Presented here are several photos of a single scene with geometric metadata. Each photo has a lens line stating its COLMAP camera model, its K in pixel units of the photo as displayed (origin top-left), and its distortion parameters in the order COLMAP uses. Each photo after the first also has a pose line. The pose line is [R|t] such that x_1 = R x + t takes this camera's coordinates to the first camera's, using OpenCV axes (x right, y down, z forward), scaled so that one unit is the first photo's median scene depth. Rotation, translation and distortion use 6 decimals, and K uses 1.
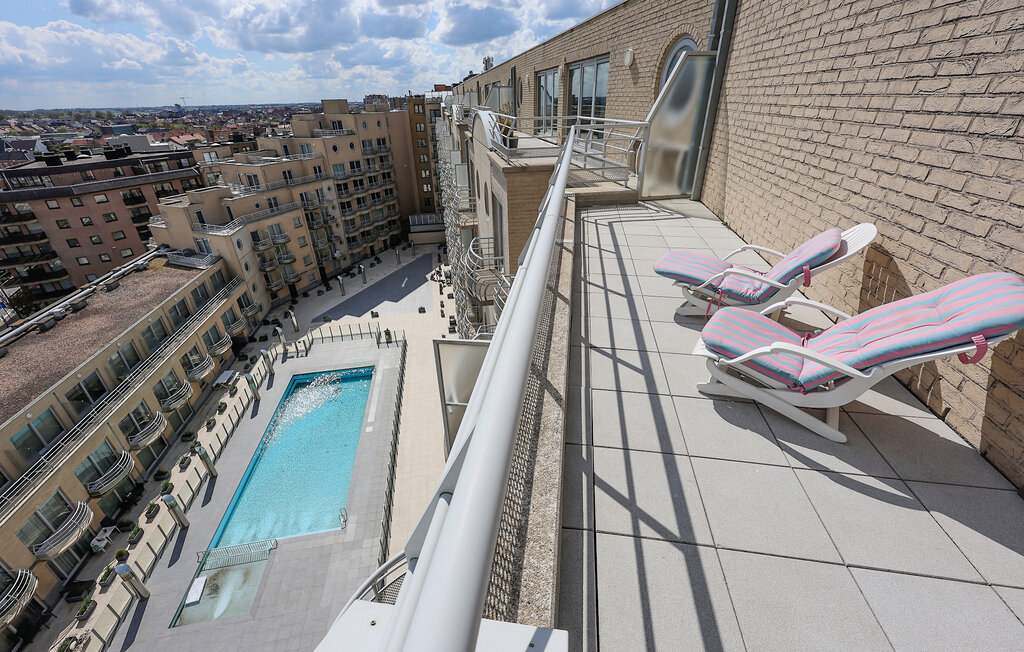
lens RADIAL K [[424.9, 0, 512.0], [0, 424.9, 326.0], [0, 0, 1]] dist [0.000497, 0.000111]
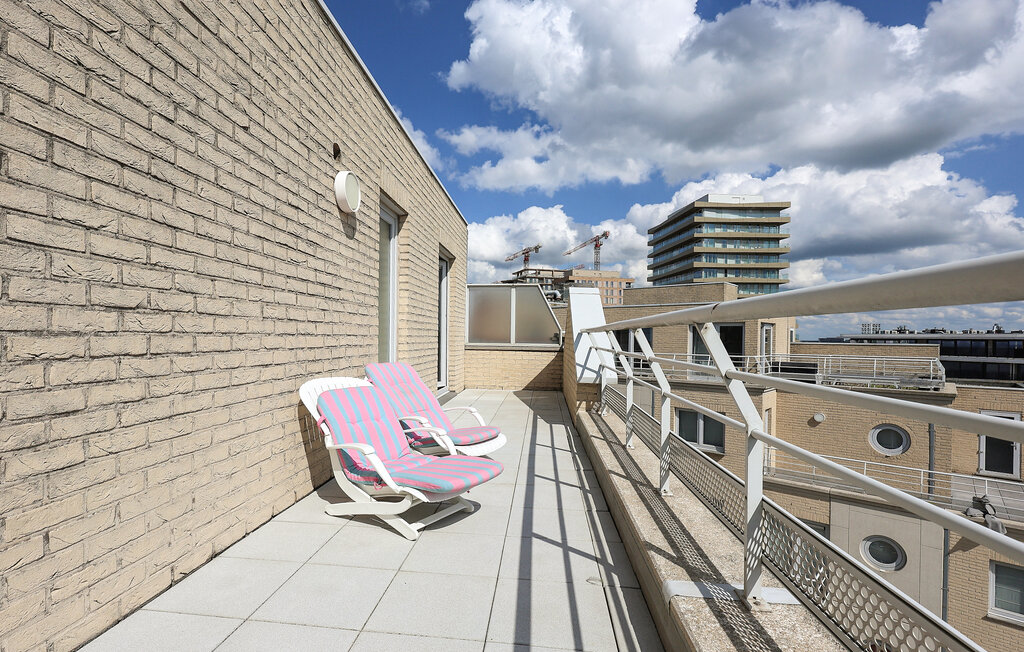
lens RADIAL K [[424.9, 0, 512.0], [0, 424.9, 326.0], [0, 0, 1]] dist [0.000497, 0.000111]
pose [[-0.997947, 0.000301, -0.064050, 0.128938], [-0.029524, 0.885257, 0.464163, -0.239823], [0.056840, 0.465101, -0.883431, 0.535285]]
